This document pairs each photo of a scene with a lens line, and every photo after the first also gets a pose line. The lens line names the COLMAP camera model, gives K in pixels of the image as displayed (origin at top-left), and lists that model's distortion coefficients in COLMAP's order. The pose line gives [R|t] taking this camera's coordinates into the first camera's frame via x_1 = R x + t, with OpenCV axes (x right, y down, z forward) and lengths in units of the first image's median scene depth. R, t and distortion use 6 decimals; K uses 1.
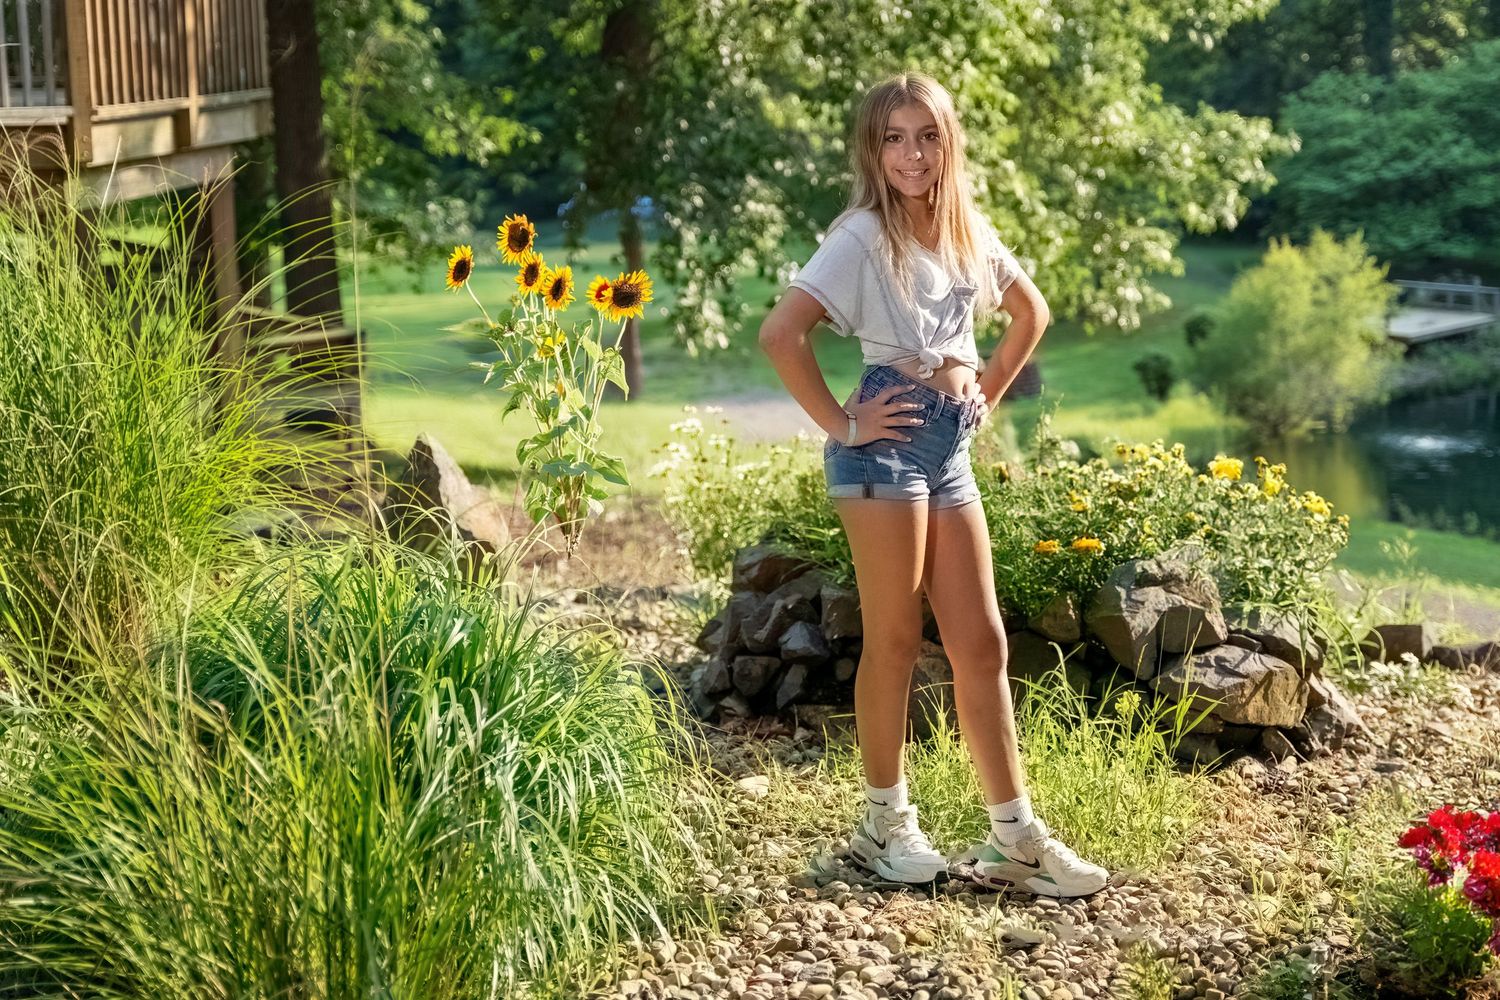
lens RADIAL K [[2229.7, 0, 750.0], [0, 2229.7, 499.3], [0, 0, 1]] dist [0.131807, 0.000000]
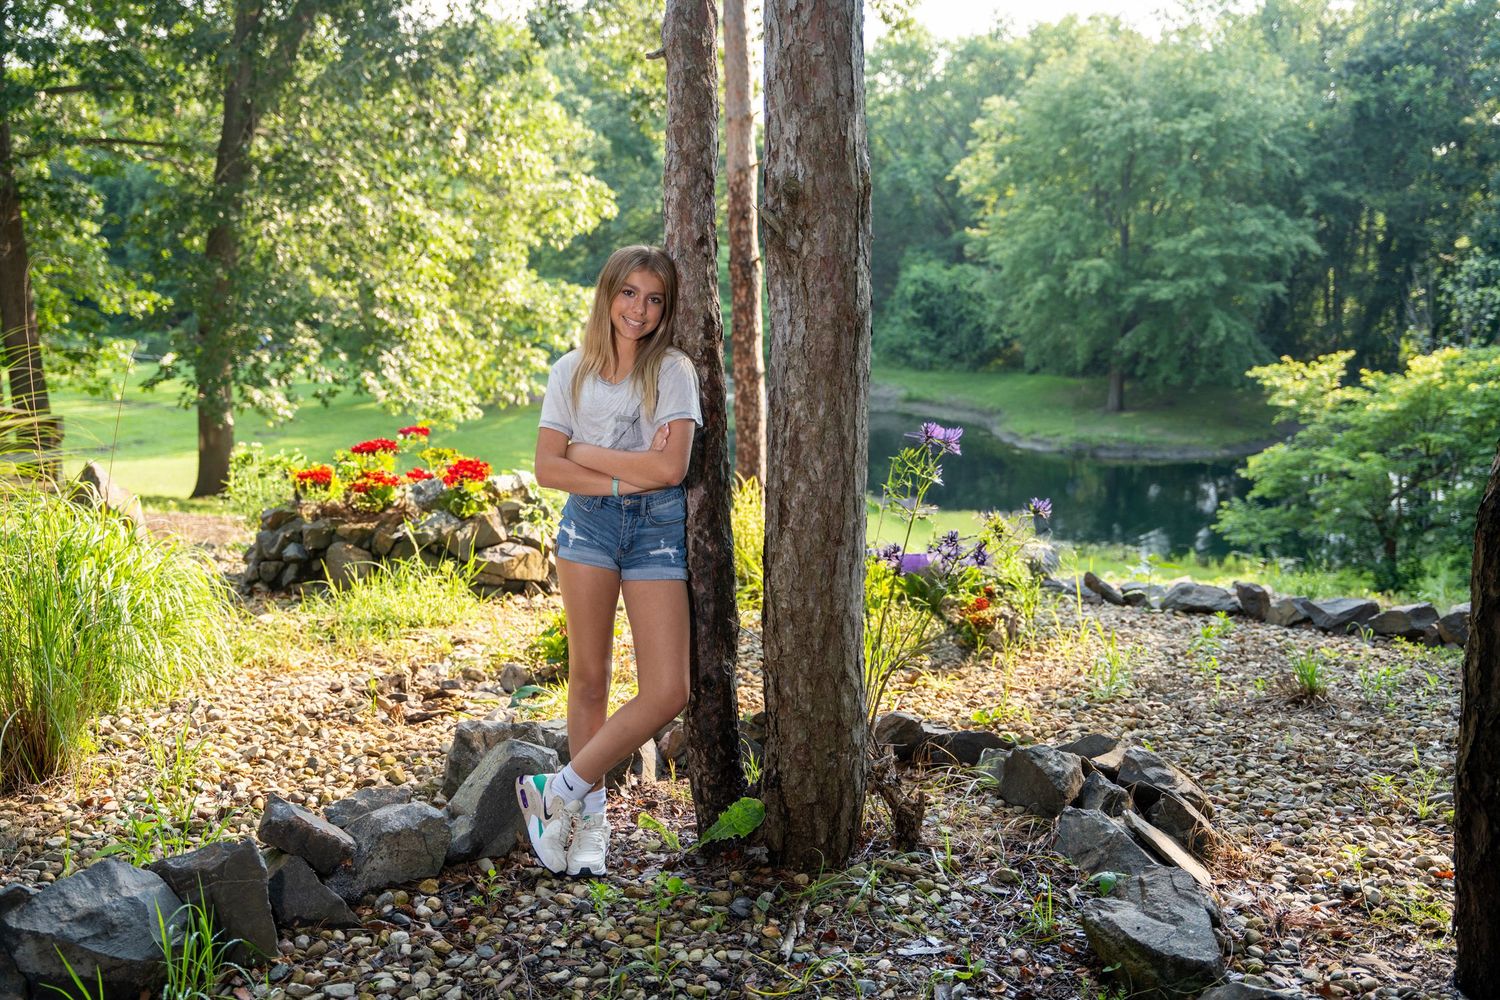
lens RADIAL K [[1456.8, 0, 727.3], [0, 1456.8, 543.5], [0, 0, 1]] dist [0.001155, 0.000000]
pose [[0.970130, -0.050757, 0.237215, 0.045311], [0.049271, 0.998711, 0.012190, 0.029623], [-0.237528, -0.000138, 0.971381, -0.178828]]
